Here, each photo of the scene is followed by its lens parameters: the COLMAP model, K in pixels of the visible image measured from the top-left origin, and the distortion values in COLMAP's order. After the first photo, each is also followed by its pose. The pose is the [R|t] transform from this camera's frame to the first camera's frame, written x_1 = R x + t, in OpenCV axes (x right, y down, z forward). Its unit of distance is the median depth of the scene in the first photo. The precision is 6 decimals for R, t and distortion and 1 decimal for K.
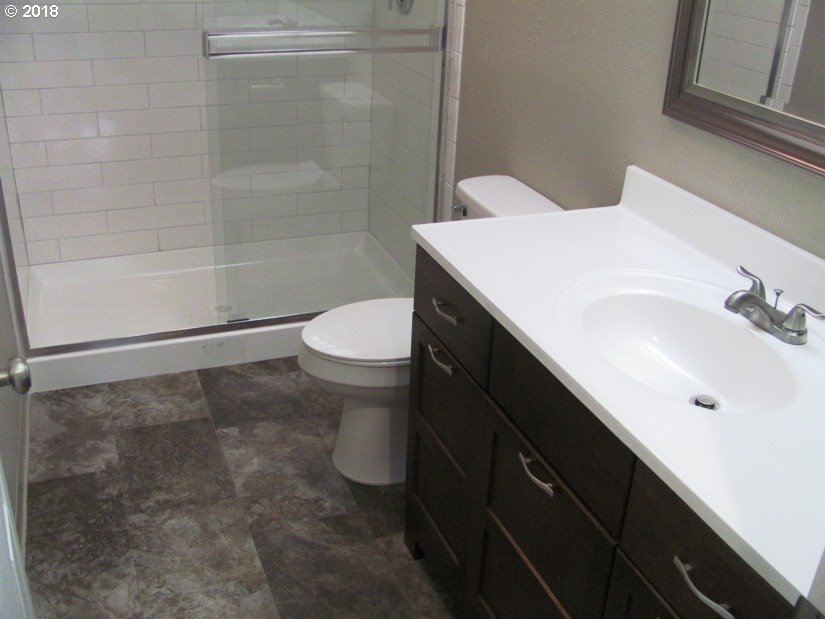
lens RADIAL K [[877.3, 0, 412.5], [0, 877.3, 309.5], [0, 0, 1]] dist [-0.086660, 0.015958]
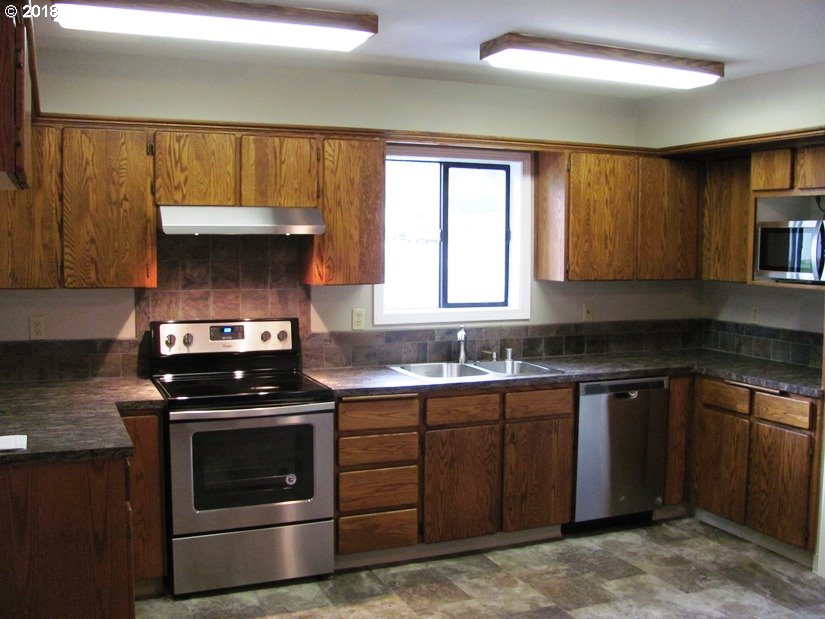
lens RADIAL K [[877.3, 0, 412.5], [0, 877.3, 309.5], [0, 0, 1]] dist [-0.086660, 0.015958]
pose [[-0.998453, -0.044866, -0.032857, 0.082957], [-0.055336, 0.860194, 0.506957, -1.078409], [0.005518, 0.507990, -0.861345, 2.172470]]
